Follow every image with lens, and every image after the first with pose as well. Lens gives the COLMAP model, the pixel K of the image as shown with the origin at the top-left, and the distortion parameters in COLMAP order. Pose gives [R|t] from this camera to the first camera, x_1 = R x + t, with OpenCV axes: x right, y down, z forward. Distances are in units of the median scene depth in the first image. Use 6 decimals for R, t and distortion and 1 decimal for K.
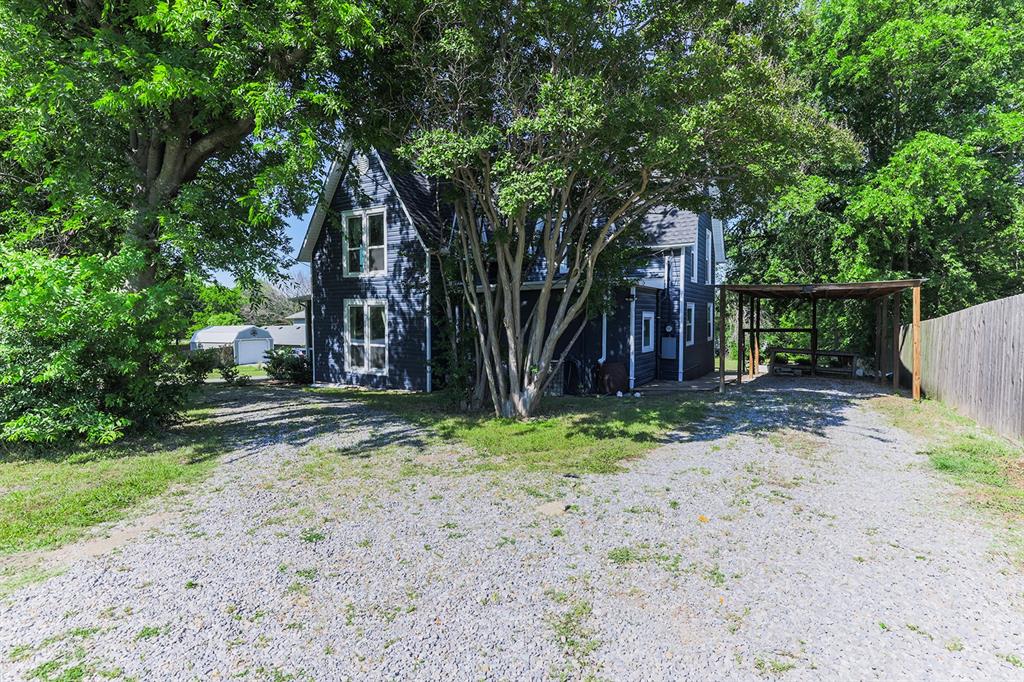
lens RADIAL K [[496.9, 0, 513.7], [0, 496.9, 338.7], [0, 0, 1]] dist [-0.000771, -0.000840]
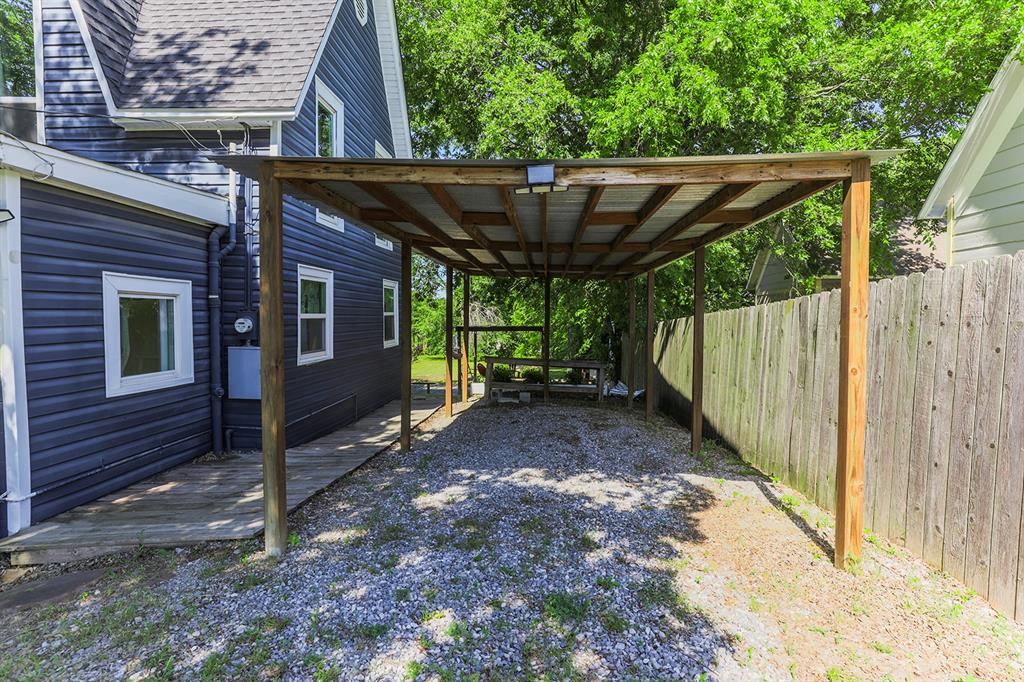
lens RADIAL K [[496.9, 0, 511.7], [0, 496.9, 338.5], [0, 0, 1]] dist [-0.000771, -0.000840]
pose [[0.885606, -0.007194, 0.464381, 0.295499], [0.005039, 0.999970, 0.005881, -0.009502], [-0.464409, -0.002868, 0.885616, 0.502287]]
